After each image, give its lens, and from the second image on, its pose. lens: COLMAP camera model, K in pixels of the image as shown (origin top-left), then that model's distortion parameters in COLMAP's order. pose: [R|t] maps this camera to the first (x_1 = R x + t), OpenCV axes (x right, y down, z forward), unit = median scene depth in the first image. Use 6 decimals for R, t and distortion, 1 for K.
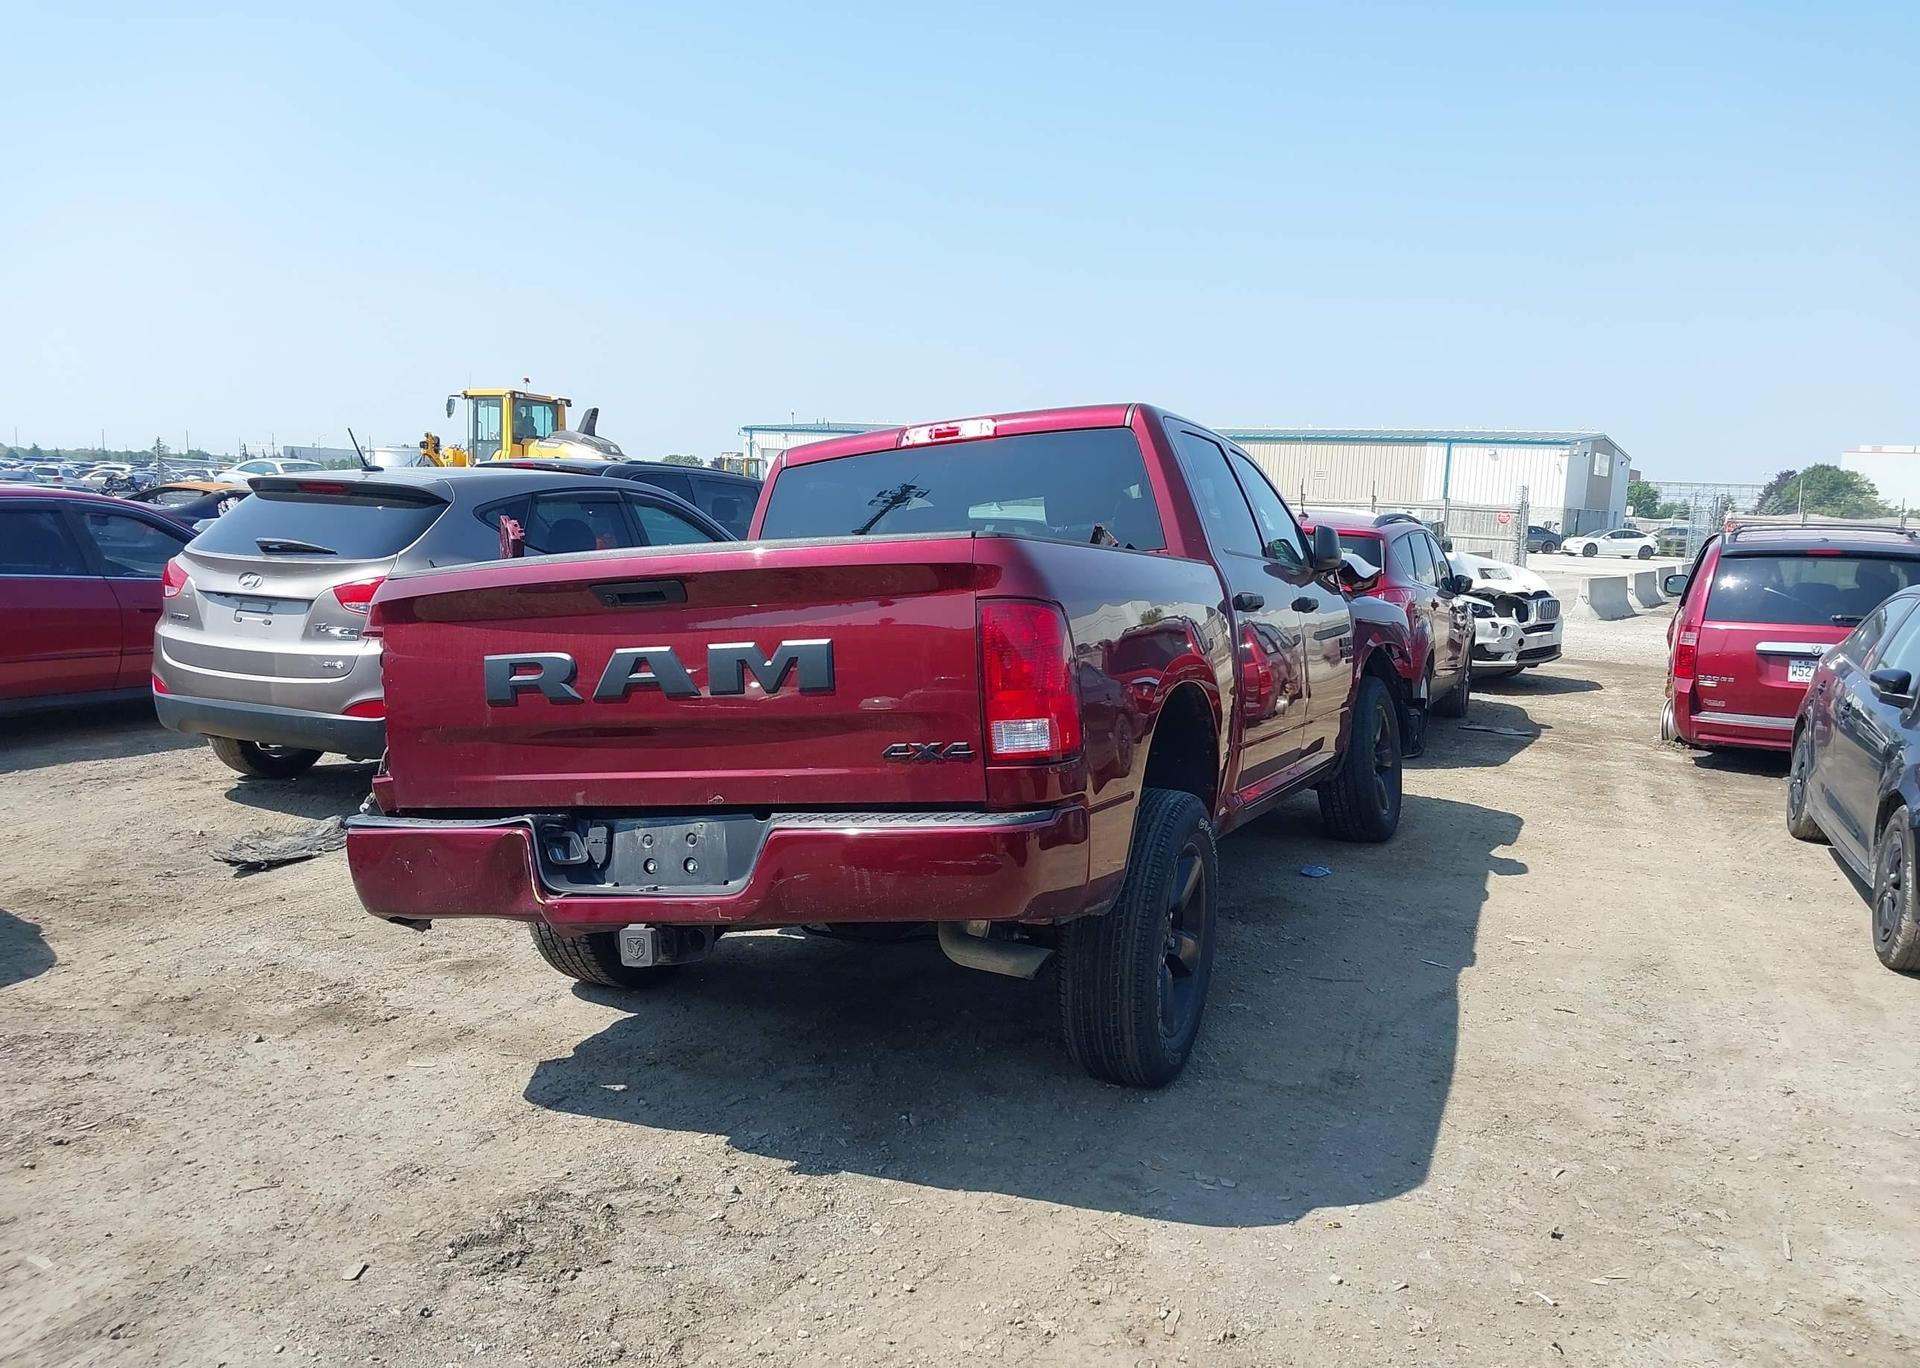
lens RADIAL K [[1764.3, 0, 872.4], [0, 1764.3, 686.9], [0, 0, 1]] dist [0.003149, 0.013453]
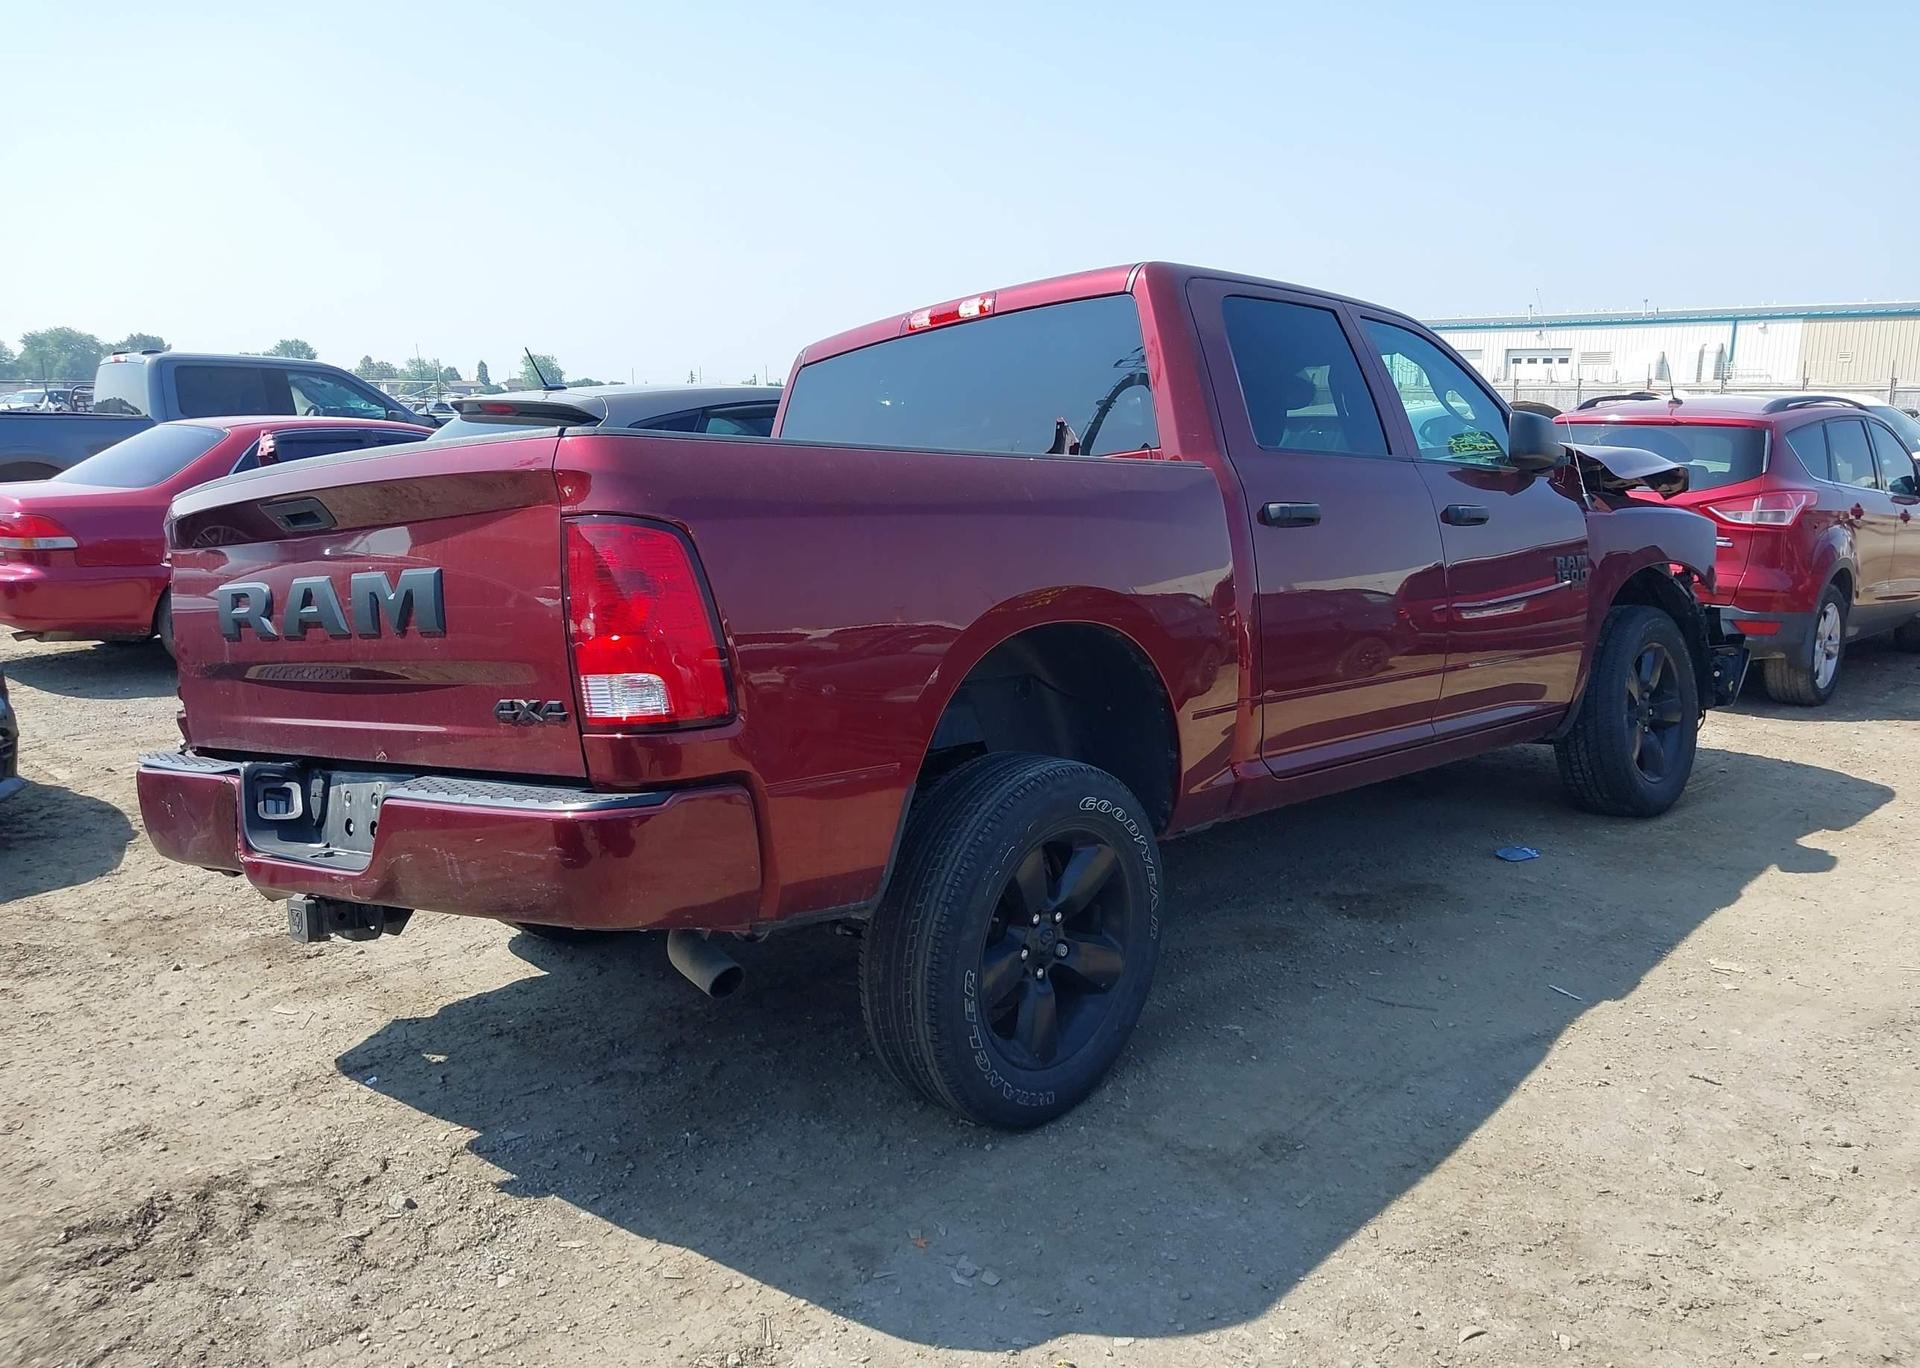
lens RADIAL K [[1549.4, 0, 1213.8], [0, 1549.4, 711.5], [0, 0, 1]] dist [0.004091, 0.001382]
pose [[0.928451, 0.035821, -0.369723, 0.552733], [-0.006552, 0.996764, 0.080120, -0.020265], [0.371396, -0.071965, 0.925681, 0.446142]]
